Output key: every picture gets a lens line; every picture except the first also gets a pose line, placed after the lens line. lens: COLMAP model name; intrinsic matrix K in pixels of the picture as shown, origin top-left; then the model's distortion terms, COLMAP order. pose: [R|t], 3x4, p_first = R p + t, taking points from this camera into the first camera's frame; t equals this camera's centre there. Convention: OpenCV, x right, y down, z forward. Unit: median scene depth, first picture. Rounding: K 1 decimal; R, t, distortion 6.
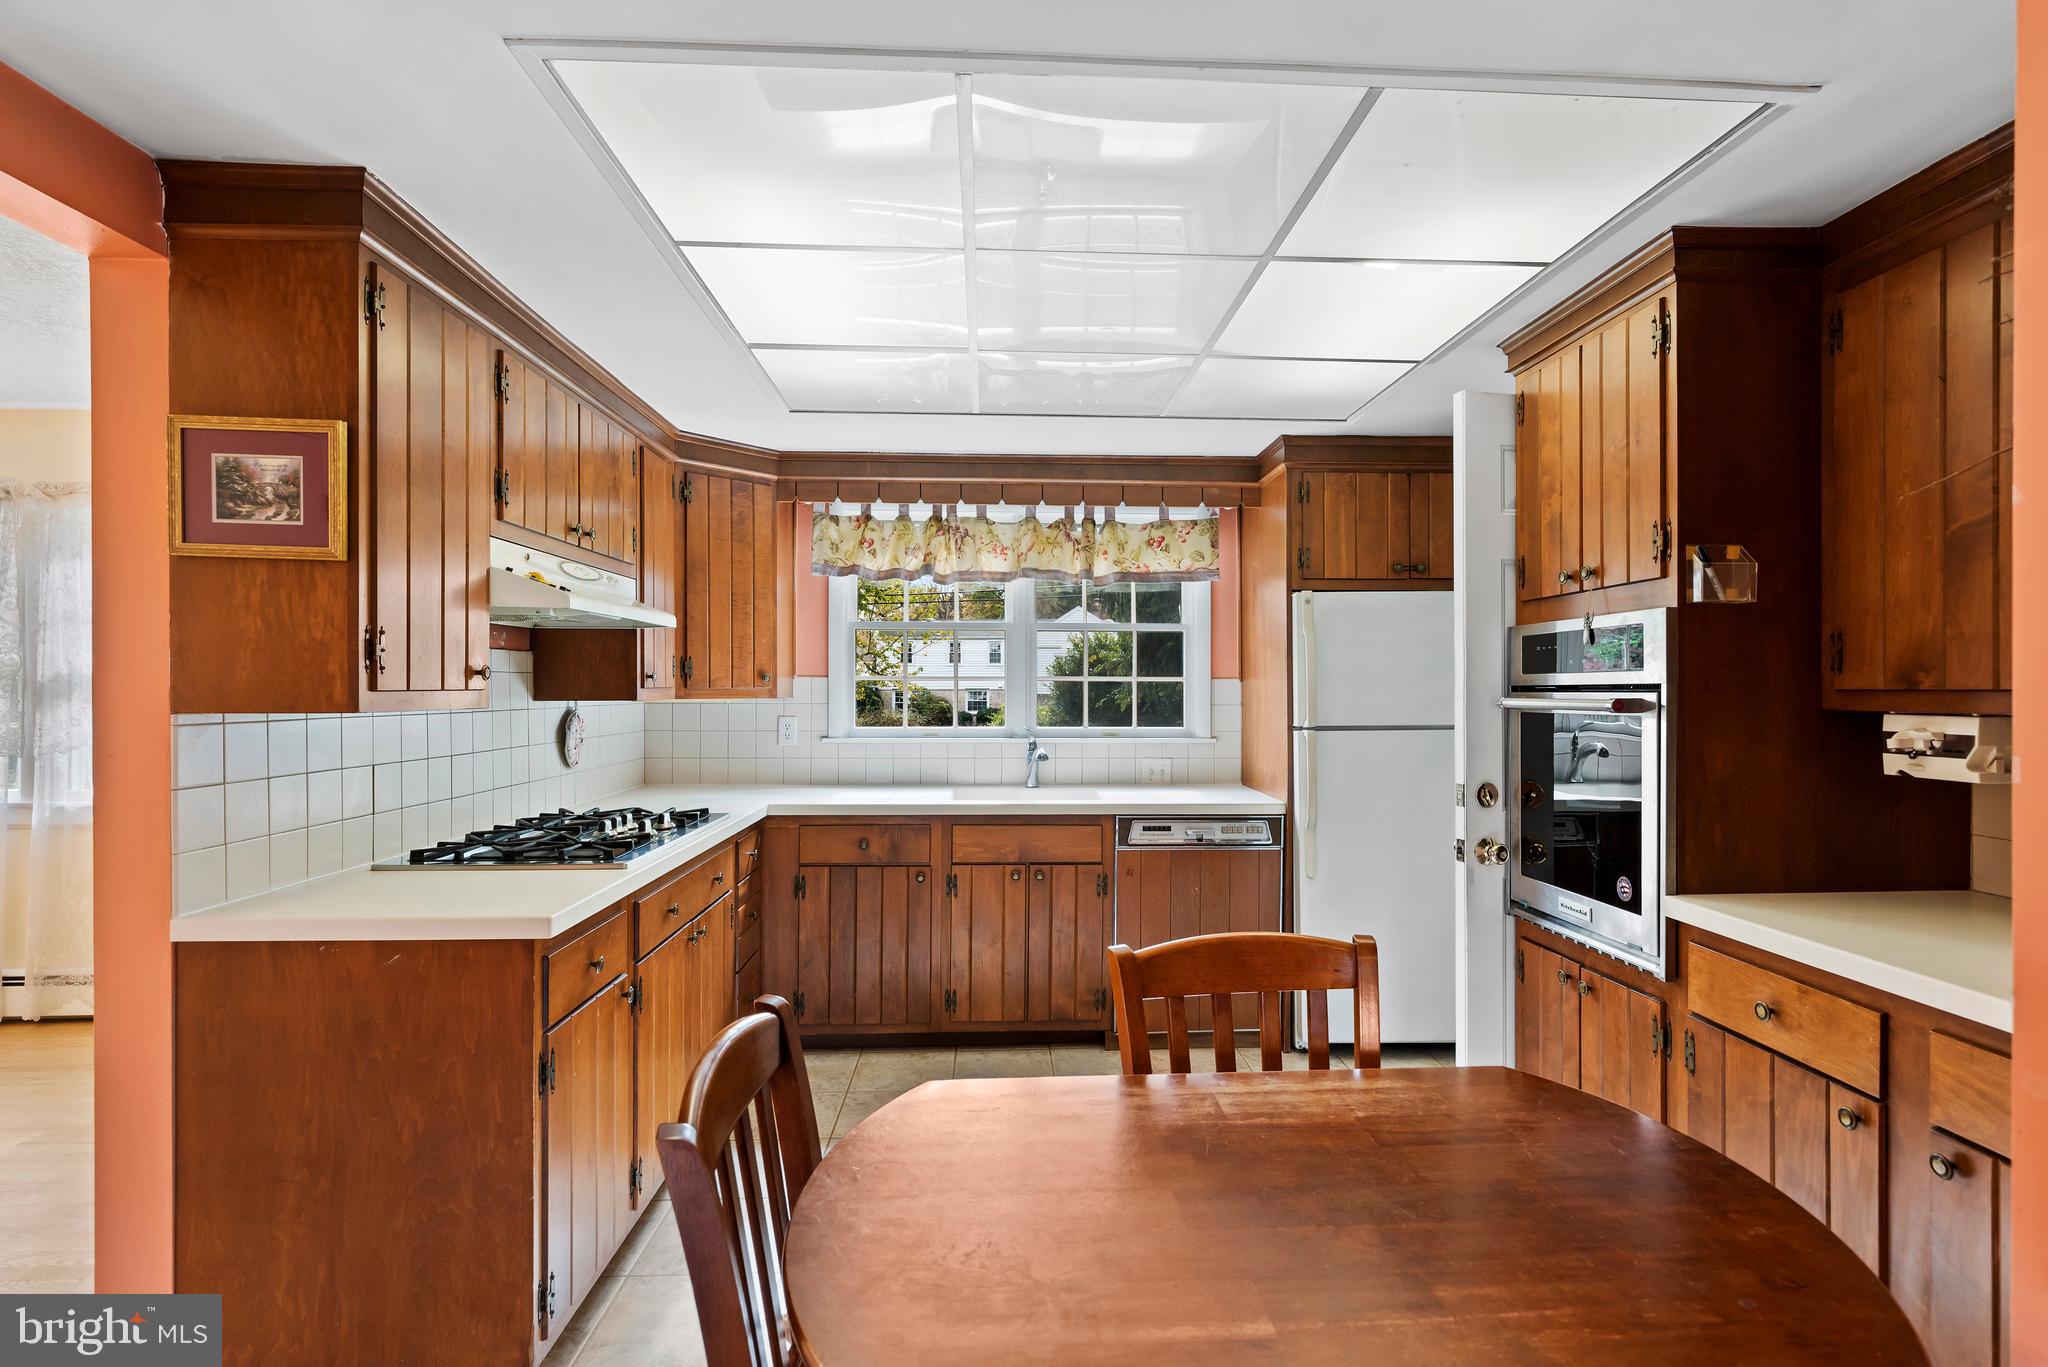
lens RADIAL K [[994.4, 0, 1040.8], [0, 994.4, 693.3], [0, 0, 1]] dist [0.002949, 0.000655]
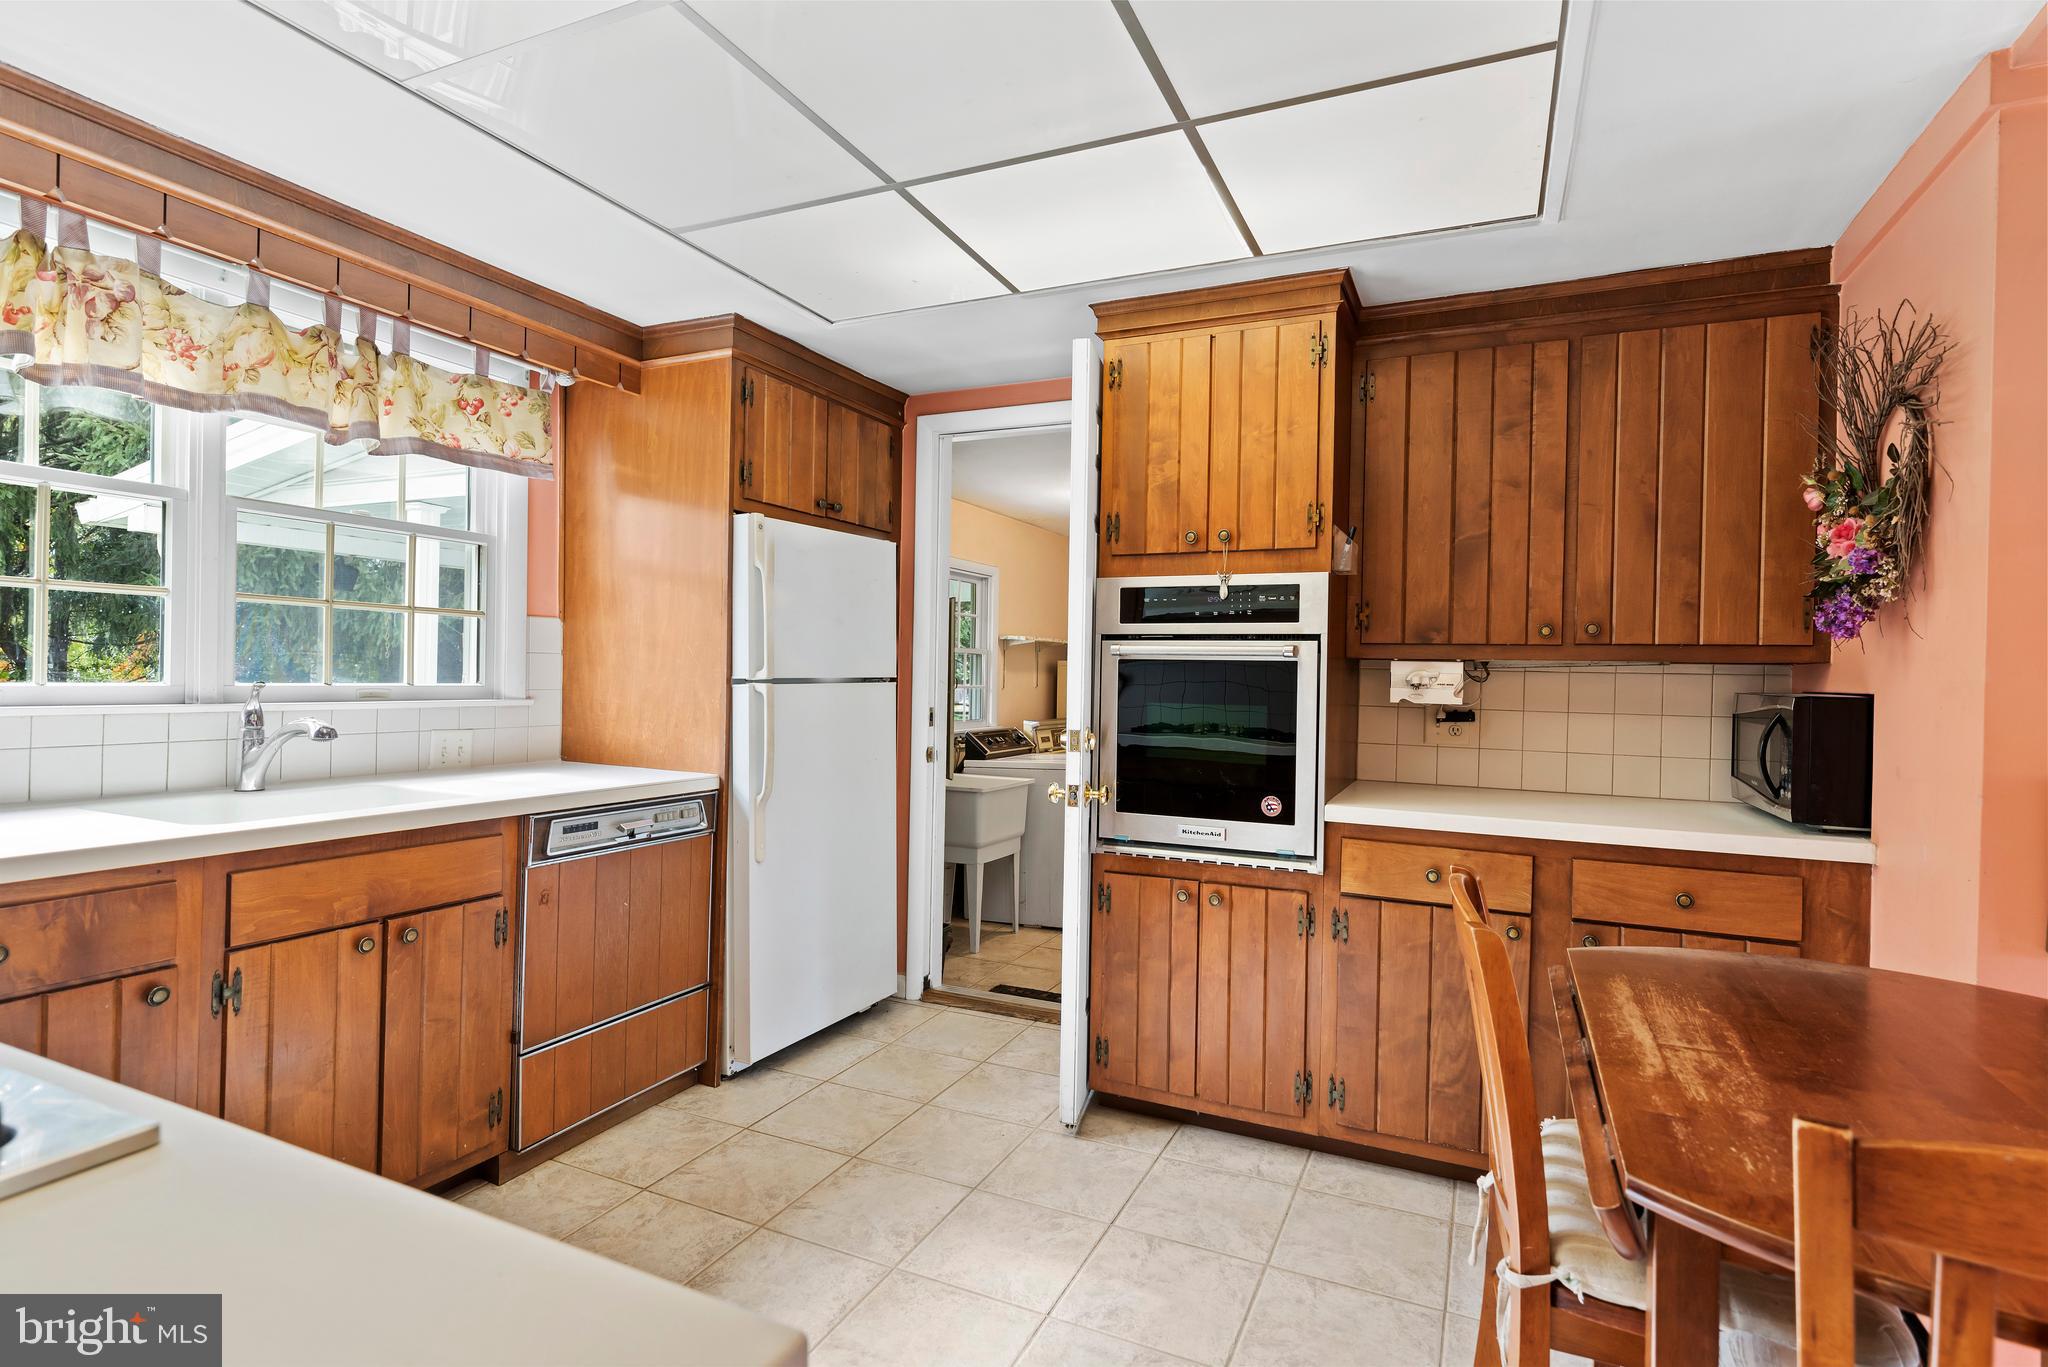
lens RADIAL K [[994.4, 0, 1022.6], [0, 994.4, 683.1], [0, 0, 1]] dist [0.002949, 0.000655]
pose [[0.466091, -0.000272, 0.884737, -0.351843], [-0.016283, 0.999828, 0.008886, 0.025461], [-0.884587, -0.018548, 0.466006, 0.415912]]
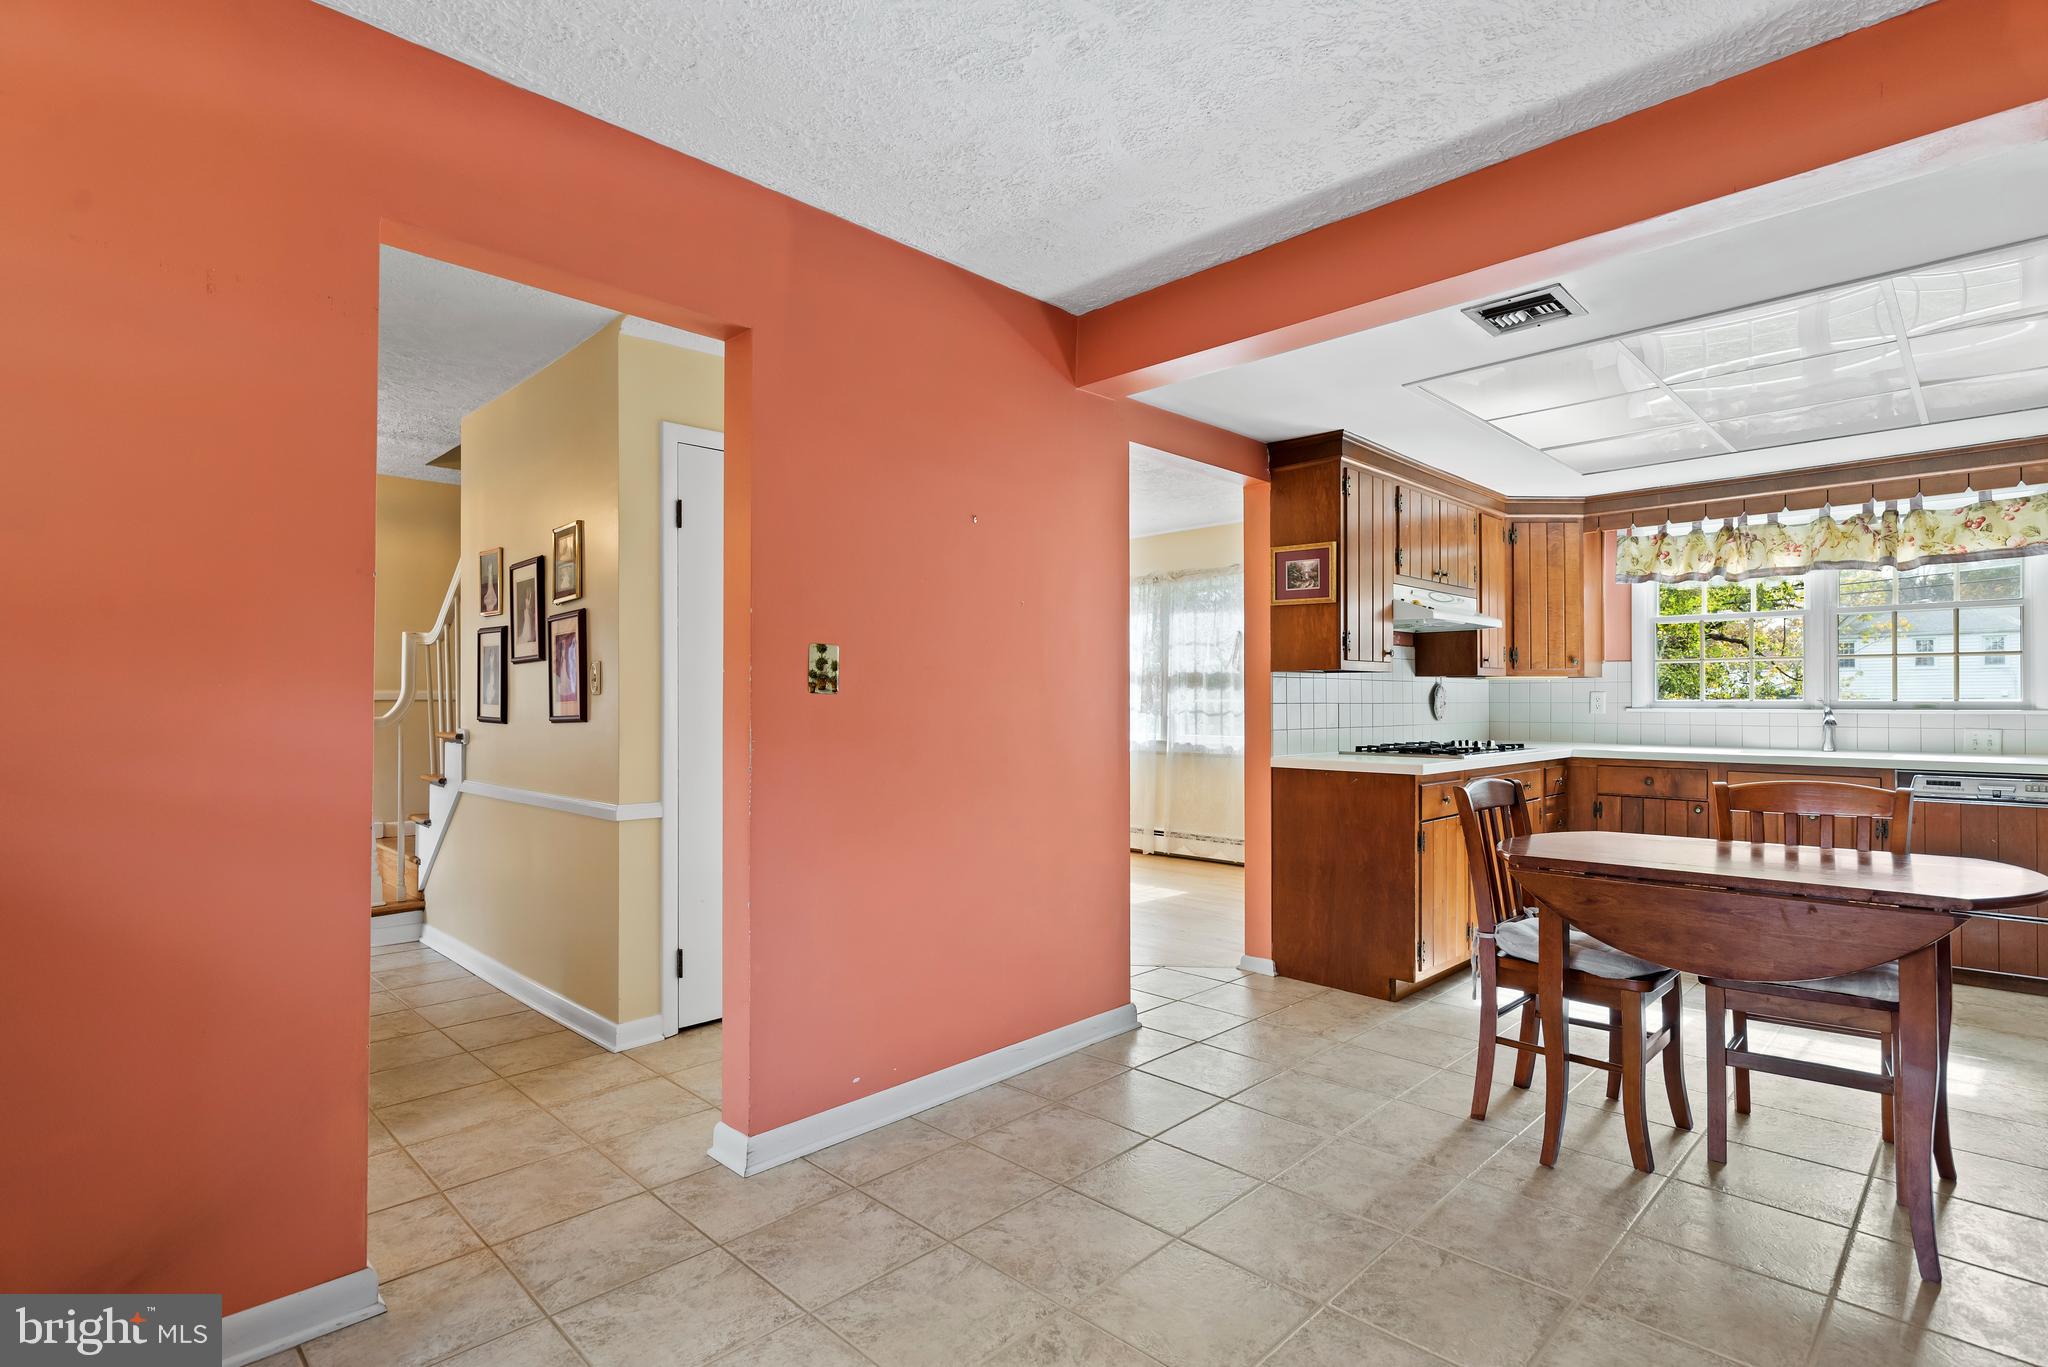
lens RADIAL K [[994.4, 0, 1047.0], [0, 994.4, 689.7], [0, 0, 1]] dist [0.002949, 0.000655]
pose [[0.675472, -0.011090, -0.737302, 0.267258], [-0.003866, 0.999820, -0.018581, 0.055996], [0.737375, 0.015401, 0.675308, -0.513814]]
